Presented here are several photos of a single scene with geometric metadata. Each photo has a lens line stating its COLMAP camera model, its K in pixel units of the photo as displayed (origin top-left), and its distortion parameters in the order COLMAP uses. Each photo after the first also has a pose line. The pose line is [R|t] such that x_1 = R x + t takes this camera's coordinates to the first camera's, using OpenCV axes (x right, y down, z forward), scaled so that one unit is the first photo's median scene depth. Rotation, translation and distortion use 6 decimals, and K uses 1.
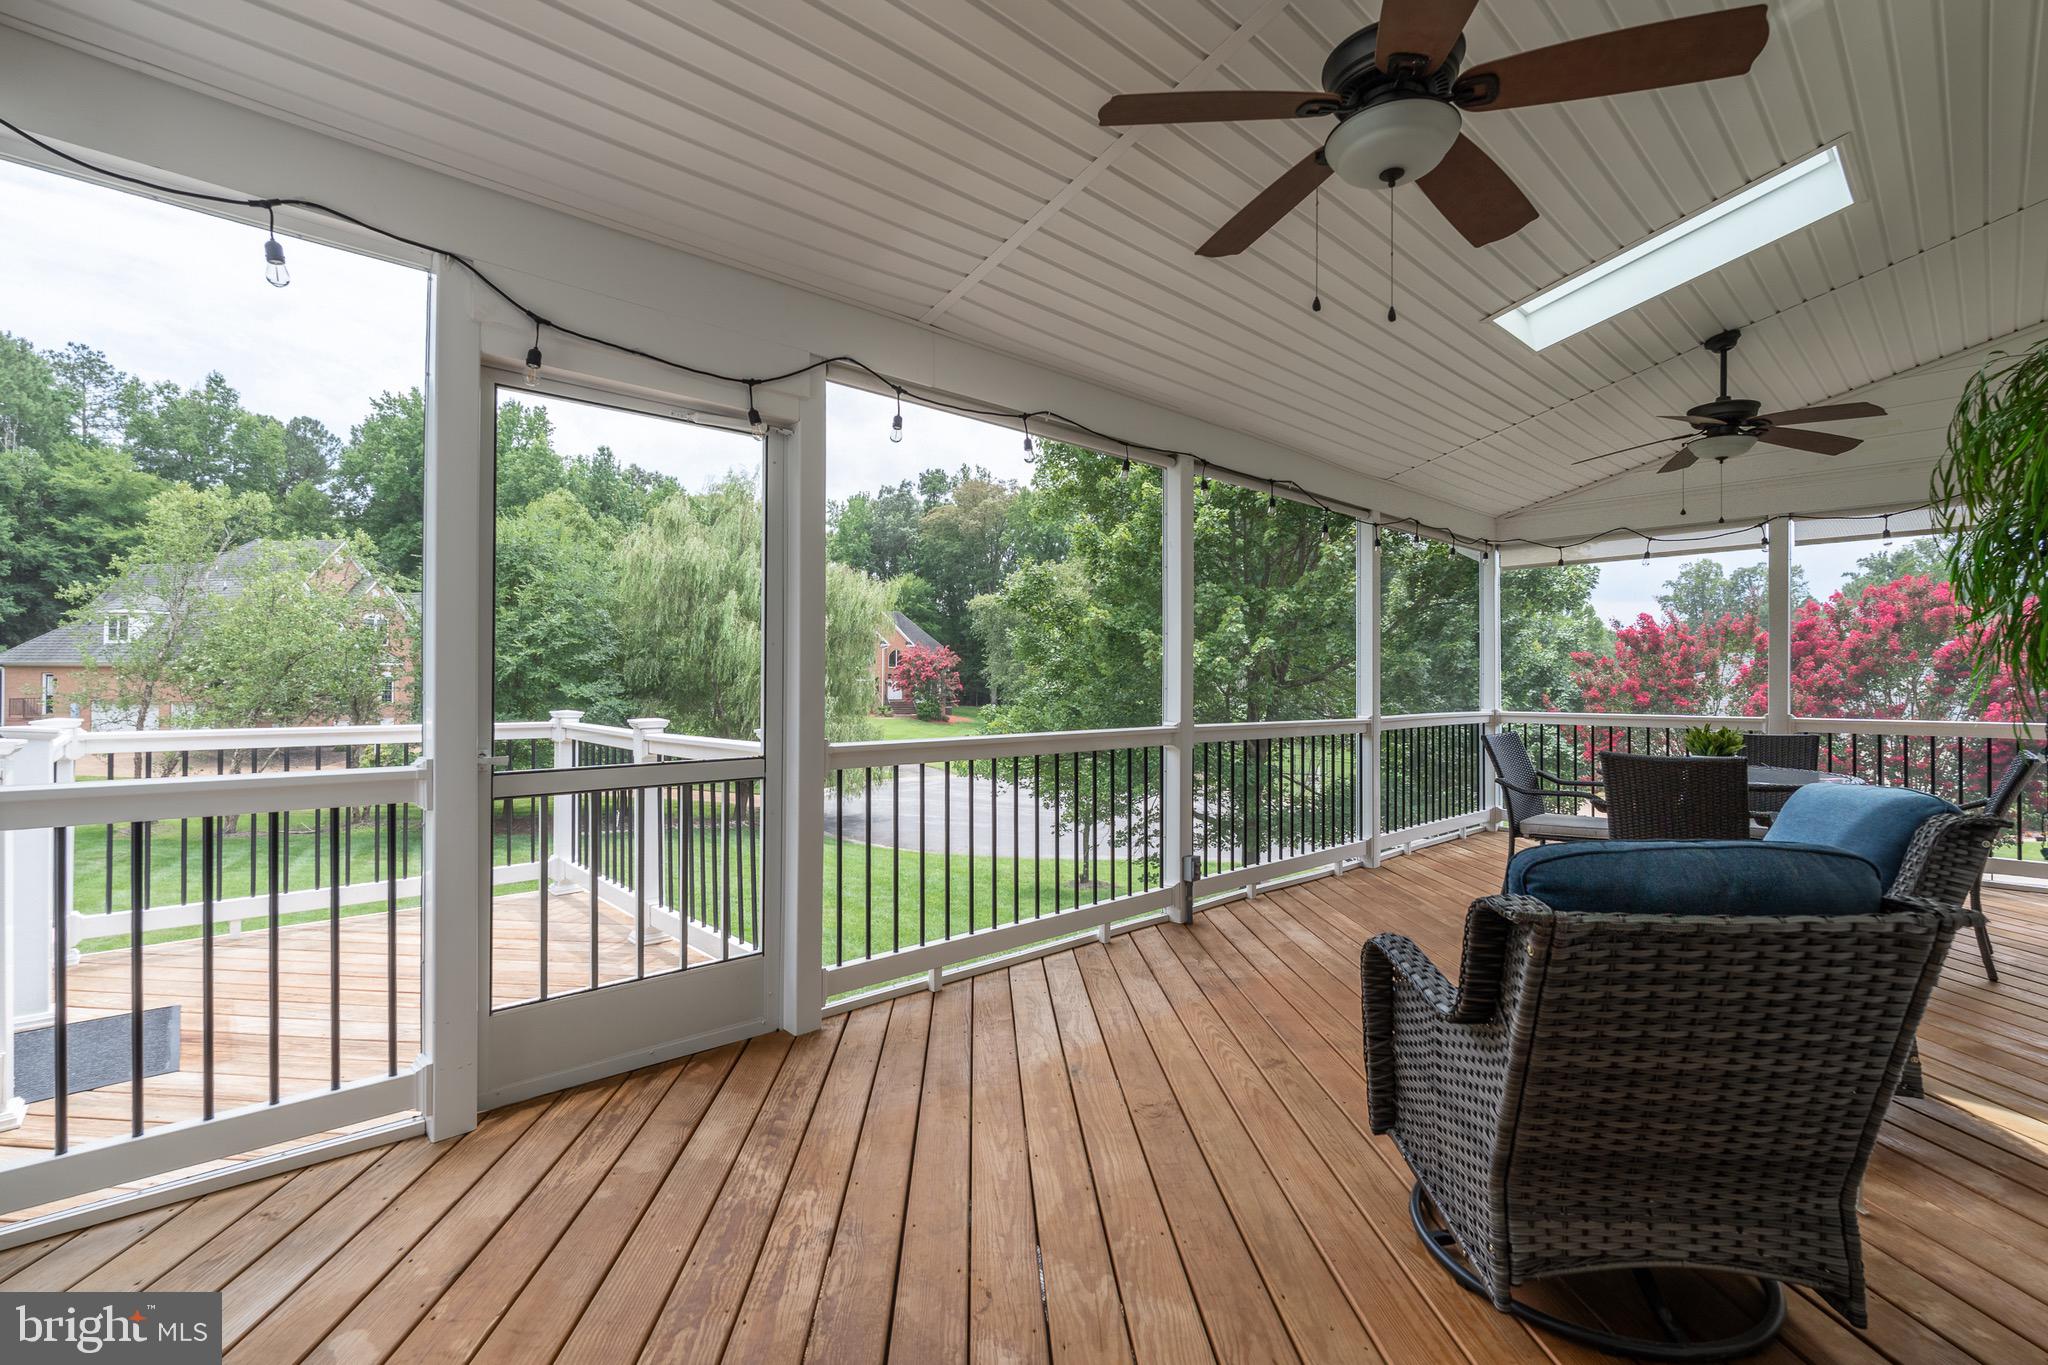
lens RADIAL K [[904.2, 0, 1031.3], [0, 904.2, 674.6], [0, 0, 1]] dist [-0.007855, -0.000313]
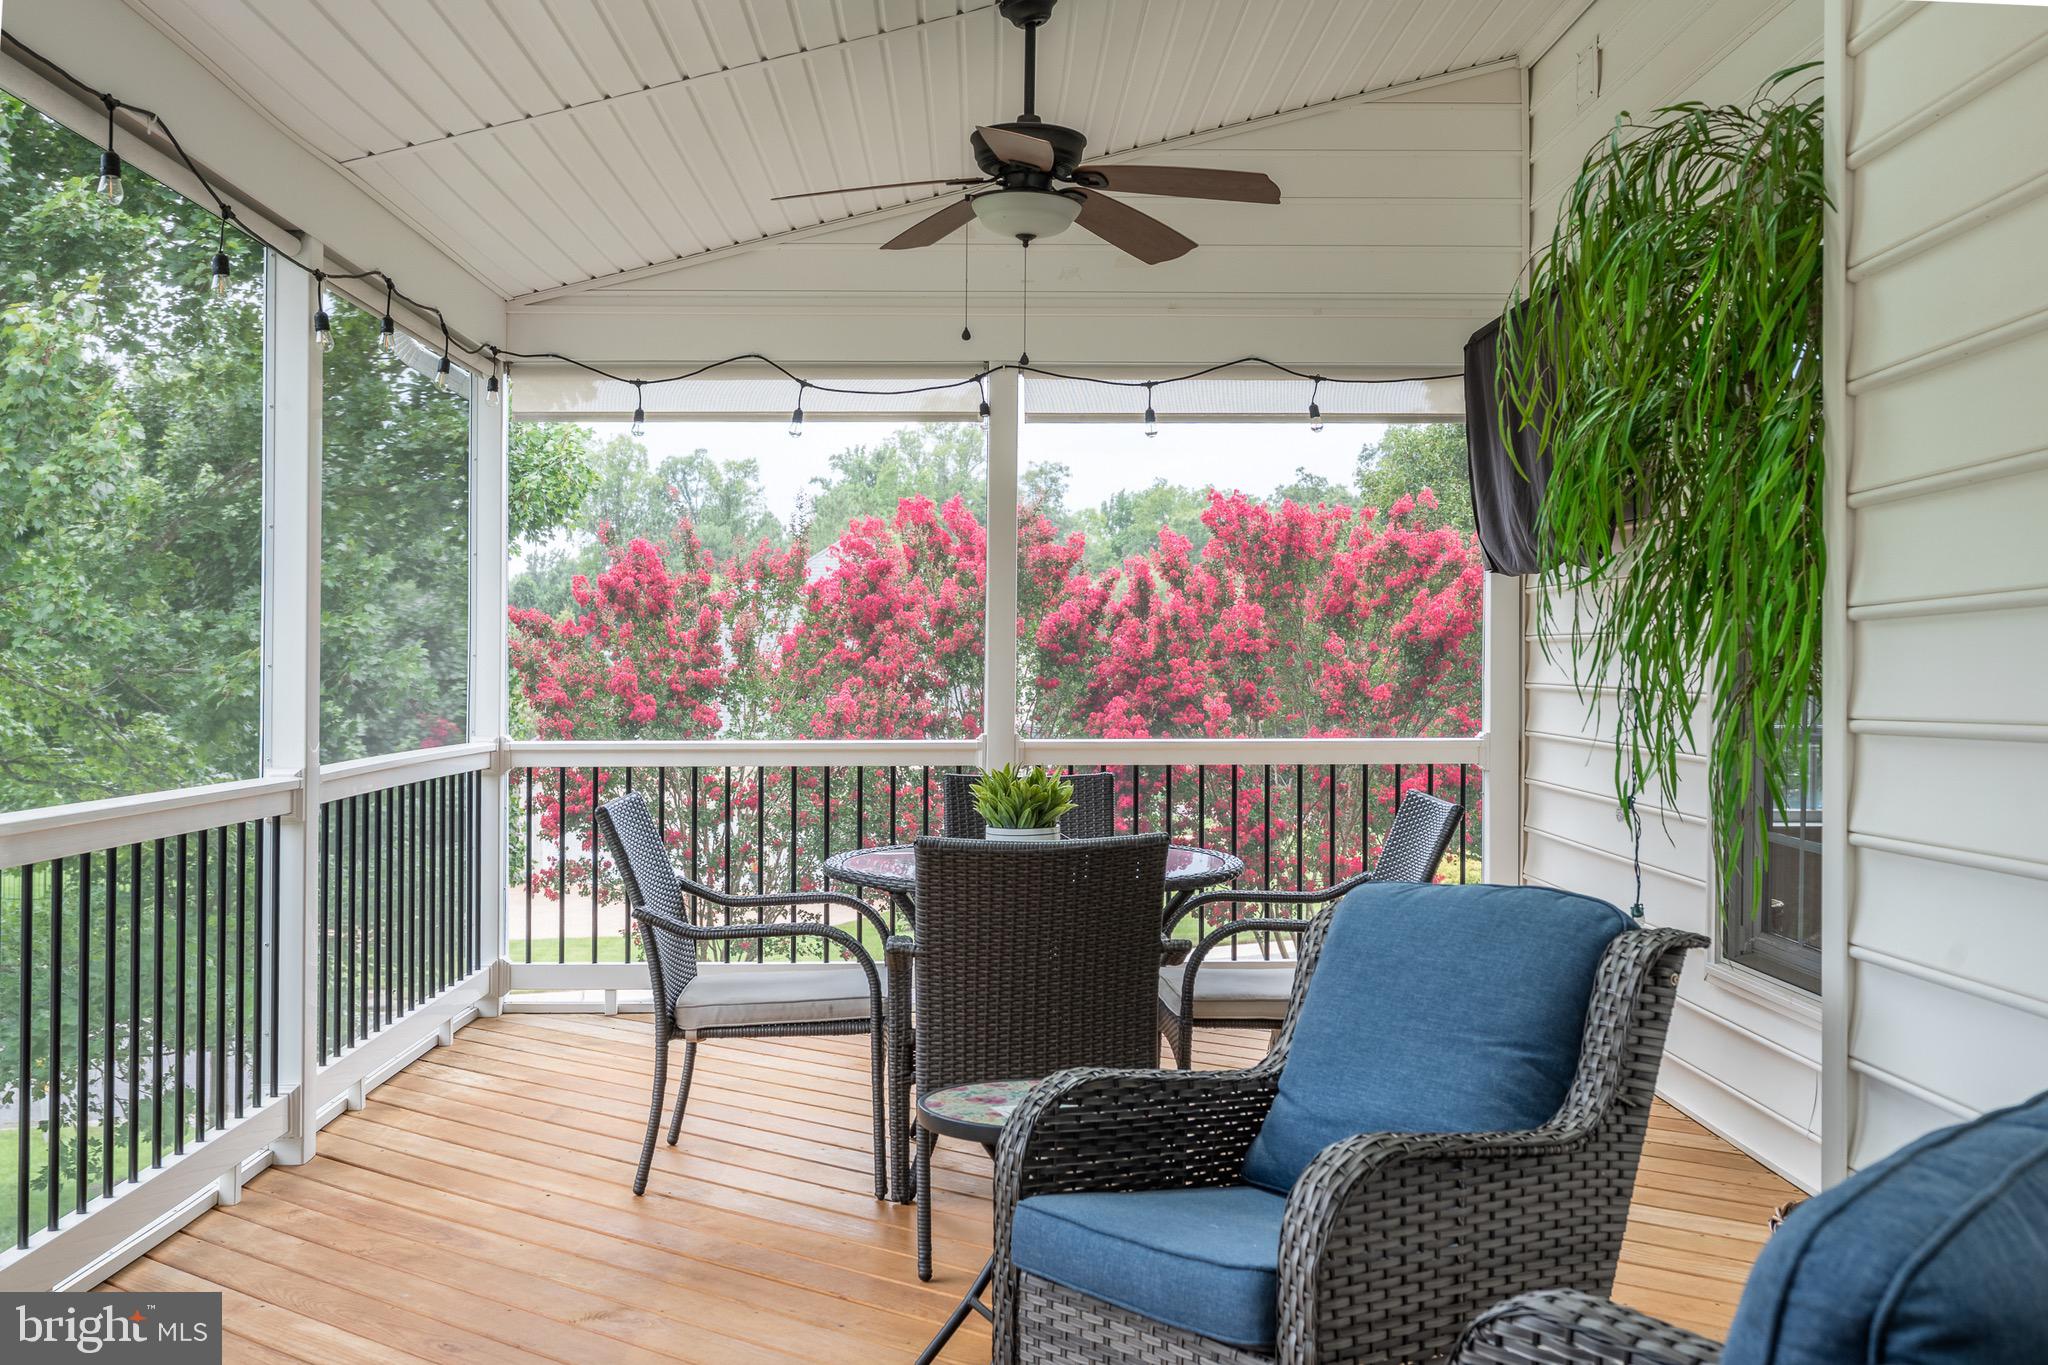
lens RADIAL K [[2019.6, 0, 1024.4], [0, 2019.6, 630.6], [0, 0, 1]] dist [-0.017508, -0.001234]
pose [[0.659116, 0.009749, 0.751978, -0.060614], [-0.004622, 0.999950, -0.008913, -0.006380], [-0.752027, 0.002399, 0.659128, 0.183192]]
